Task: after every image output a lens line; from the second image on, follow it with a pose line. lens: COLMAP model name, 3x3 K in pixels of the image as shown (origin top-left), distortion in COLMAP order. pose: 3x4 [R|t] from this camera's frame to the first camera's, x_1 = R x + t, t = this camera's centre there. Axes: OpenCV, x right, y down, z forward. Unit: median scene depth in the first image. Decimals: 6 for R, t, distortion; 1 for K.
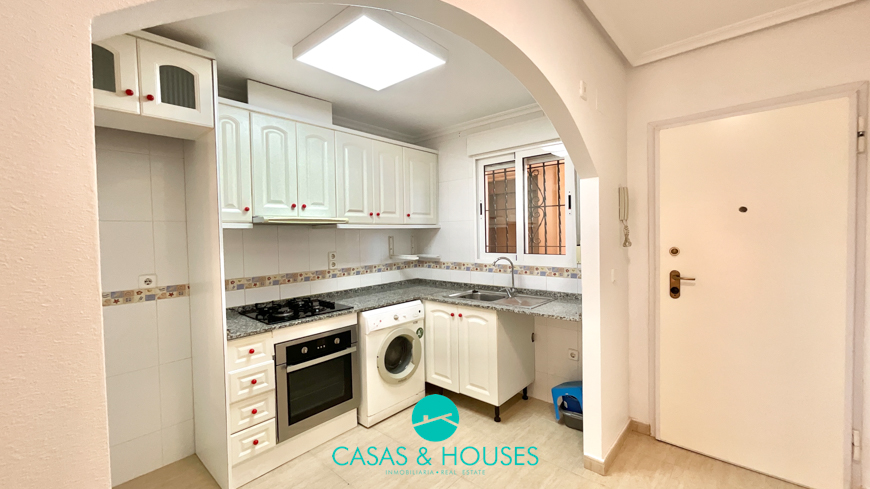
lens RADIAL K [[354.1, 0, 436.4], [0, 354.1, 243.7], [0, 0, 1]] dist [0.001379, 0.001439]
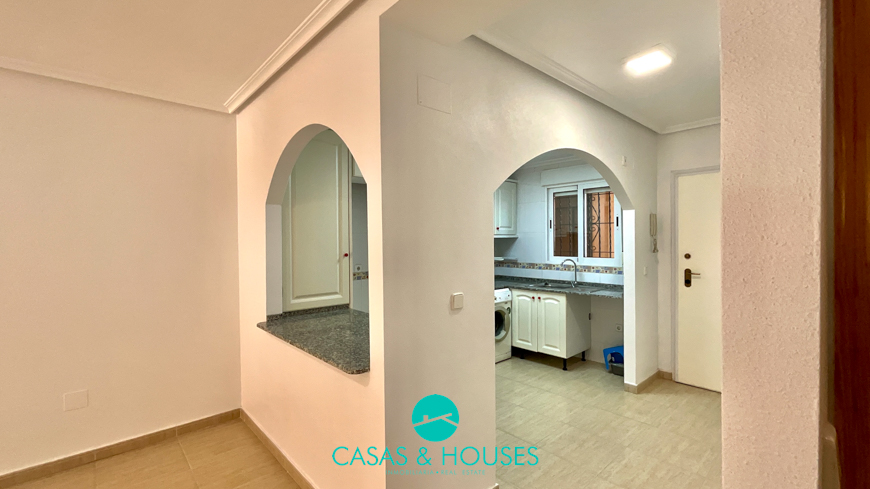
lens RADIAL K [[377.5, 0, 436.8], [0, 377.5, 243.9], [0, 0, 1]] dist [-0.002491, -0.000265]
pose [[0.994828, 0.013666, -0.100651, -0.202466], [-0.015134, 0.999790, -0.013837, 0.006127], [0.100441, 0.015288, 0.994826, -0.609983]]
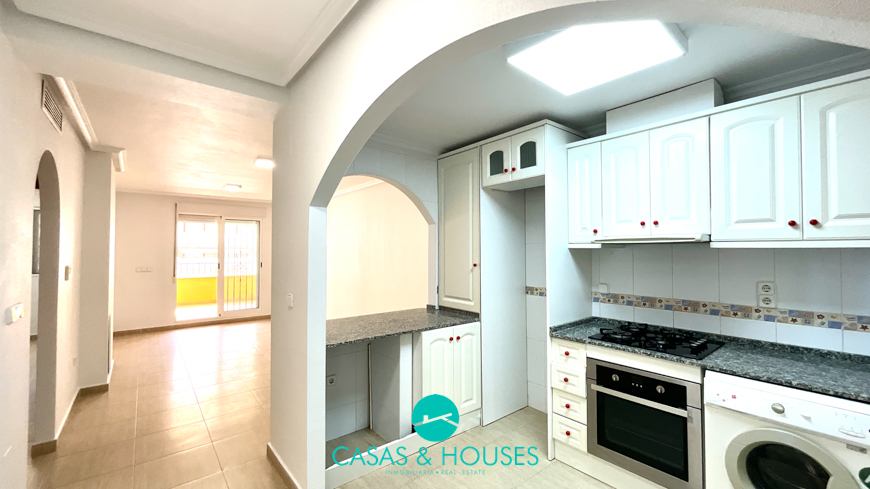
lens RADIAL K [[354.1, 0, 437.3], [0, 354.1, 243.3], [0, 0, 1]] dist [0.001379, 0.001439]
pose [[-0.143859, -0.001444, -0.989597, 0.524908], [-0.026032, 0.999658, 0.002325, -0.039537], [0.989256, 0.026096, -0.143848, 0.546592]]
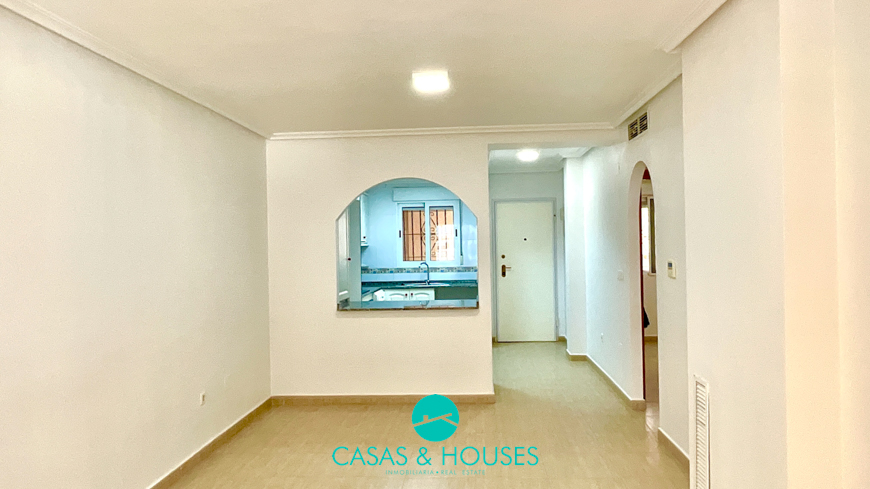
lens RADIAL K [[597.3, 0, 432.3], [0, 597.3, 246.9], [0, 0, 1]] dist [0.000718, 0.000028]
pose [[0.793670, 0.001772, 0.608346, -1.725311], [0.021644, 0.999280, -0.031149, 0.058606], [-0.607963, 0.037889, 0.793060, -1.511129]]
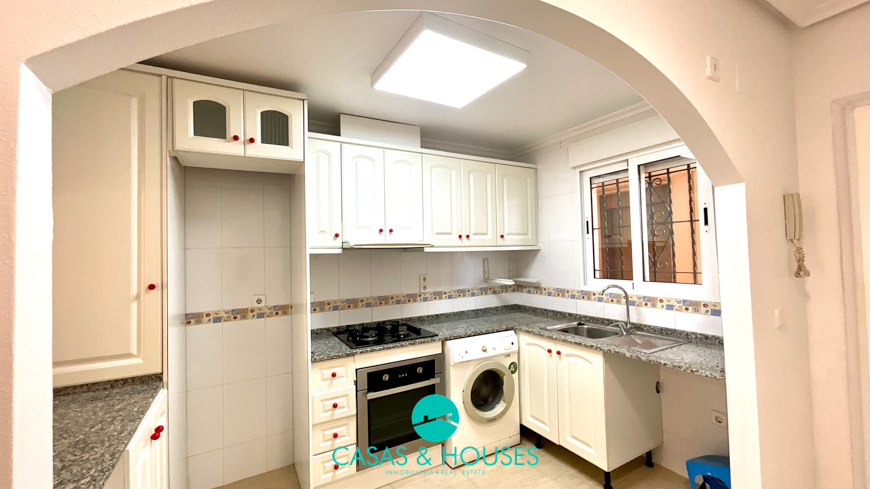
lens RADIAL K [[354.1, 0, 437.0], [0, 354.1, 244.1], [0, 0, 1]] dist [0.001379, 0.001439]
pose [[0.947682, -0.011870, -0.318996, 0.066083], [-0.003877, 0.998807, -0.048684, -0.017025], [0.319193, 0.047373, 0.946505, 0.083354]]
